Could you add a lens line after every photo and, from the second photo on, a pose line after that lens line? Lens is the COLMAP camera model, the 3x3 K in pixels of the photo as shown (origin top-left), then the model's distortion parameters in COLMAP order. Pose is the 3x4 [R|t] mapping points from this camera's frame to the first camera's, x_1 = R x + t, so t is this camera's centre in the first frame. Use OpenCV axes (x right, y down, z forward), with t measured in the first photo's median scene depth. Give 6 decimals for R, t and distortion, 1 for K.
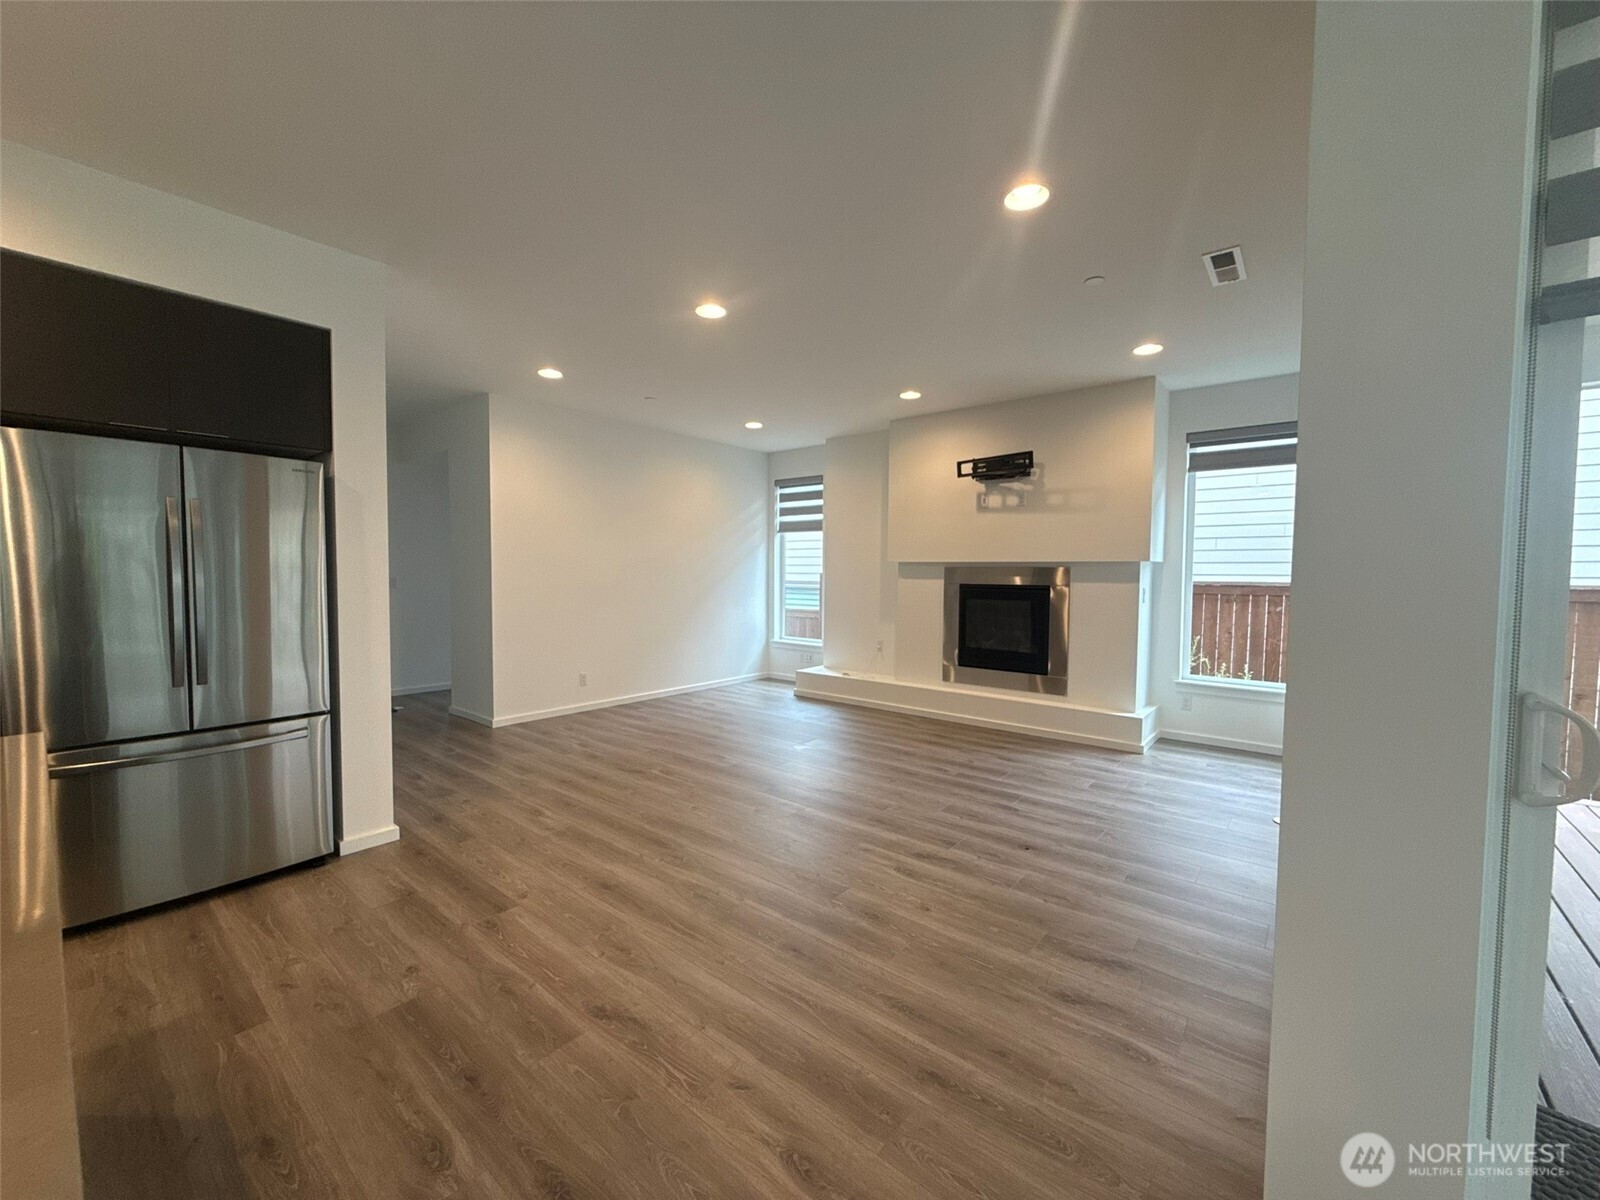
lens RADIAL K [[633.5, 0, 810.5], [0, 633.5, 594.0], [0, 0, 1]] dist [-0.008211, -0.000324]
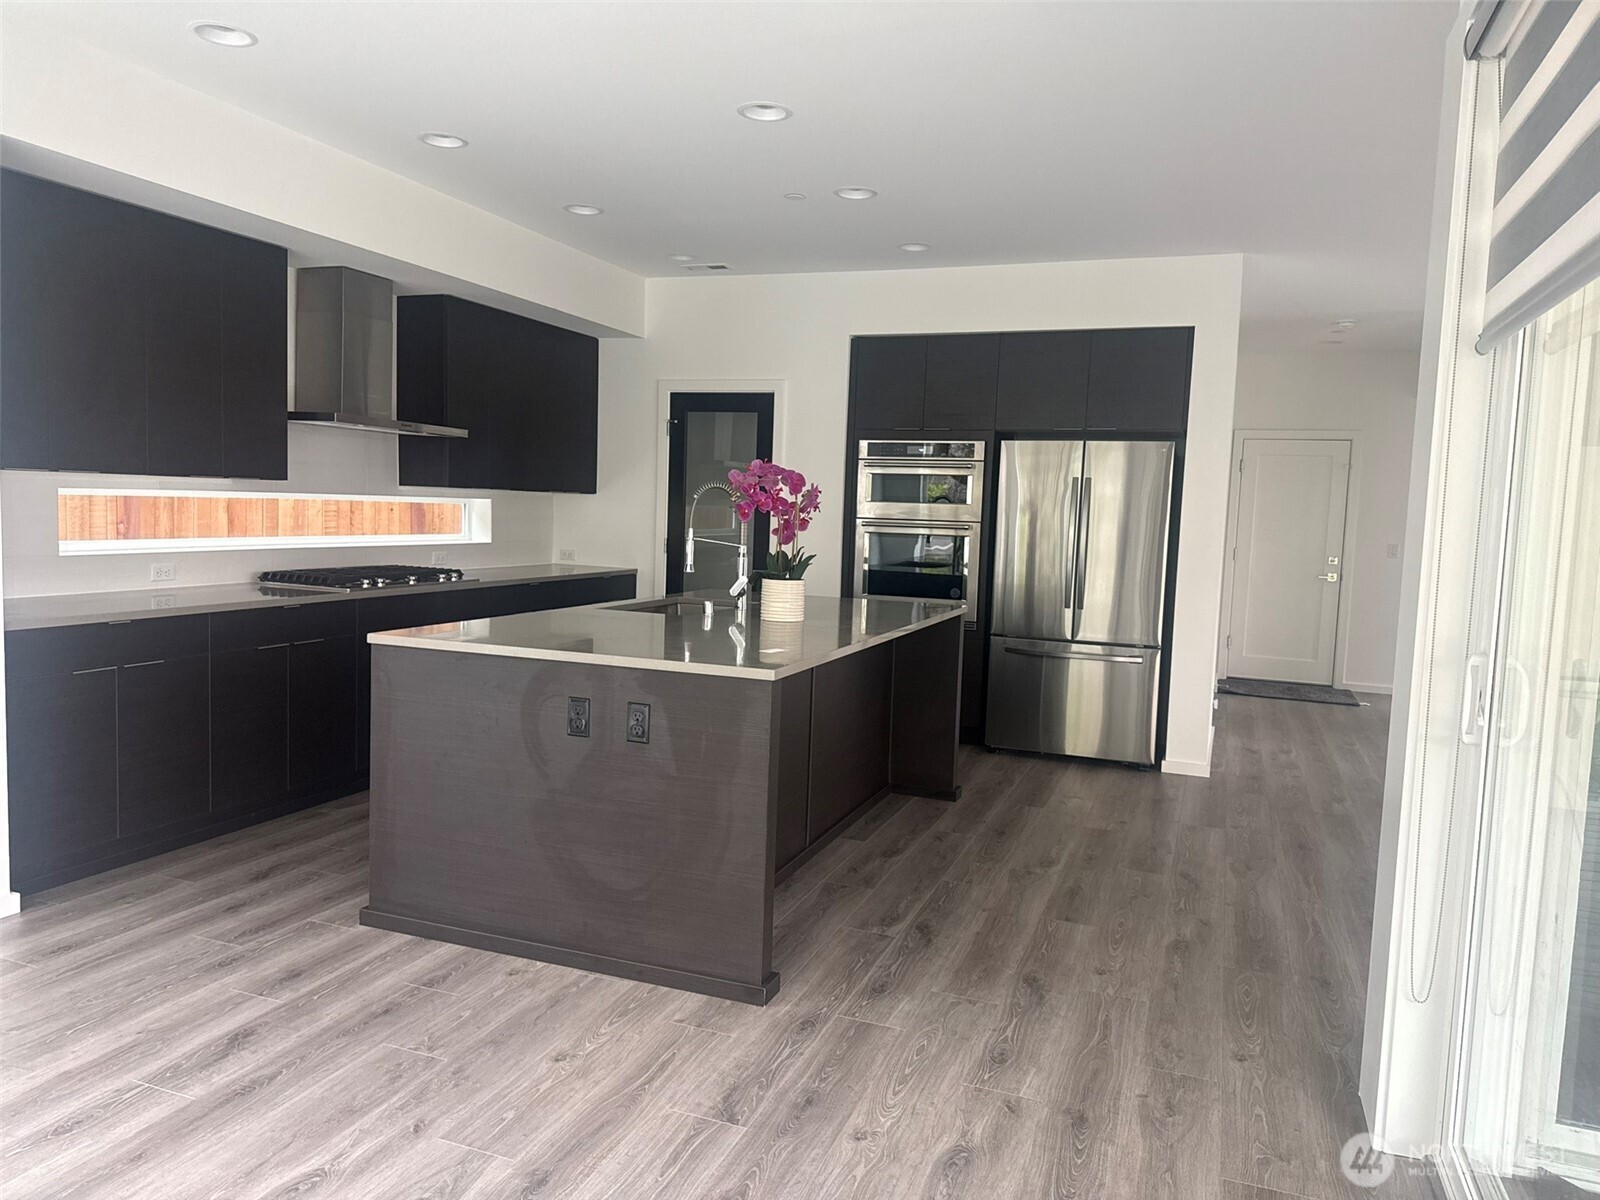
lens RADIAL K [[1102.4, 0, 799.8], [0, 1102.4, 601.9], [0, 0, 1]] dist [-0.020893, -0.016302]
pose [[0.306963, 0.079303, -0.948412, 1.027900], [-0.070739, 0.995667, 0.060358, 0.020966], [0.949089, 0.048562, 0.311243, -0.320743]]
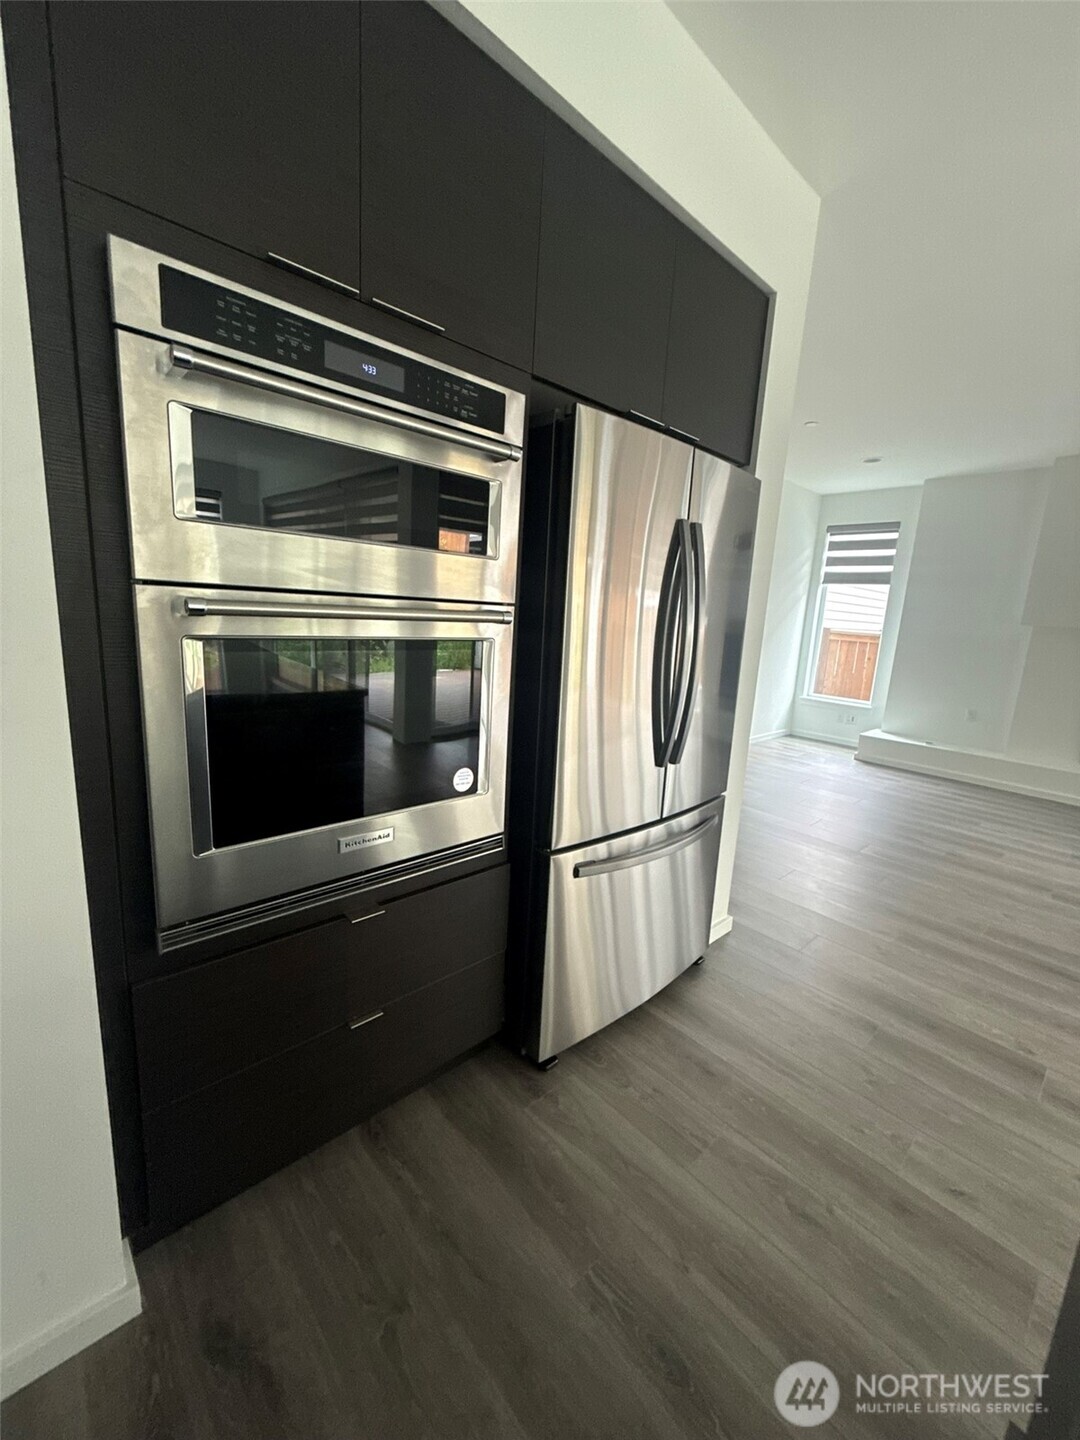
lens RADIAL K [[570.1, 0, 544.0], [0, 570.1, 714.6], [0, 0, 1]] dist [-0.008211, -0.000324]
pose [[0.987416, 0.076870, -0.138208, -0.927675], [-0.056588, 0.987795, 0.145114, -0.011204], [0.147676, -0.135467, 0.979715, 0.245818]]
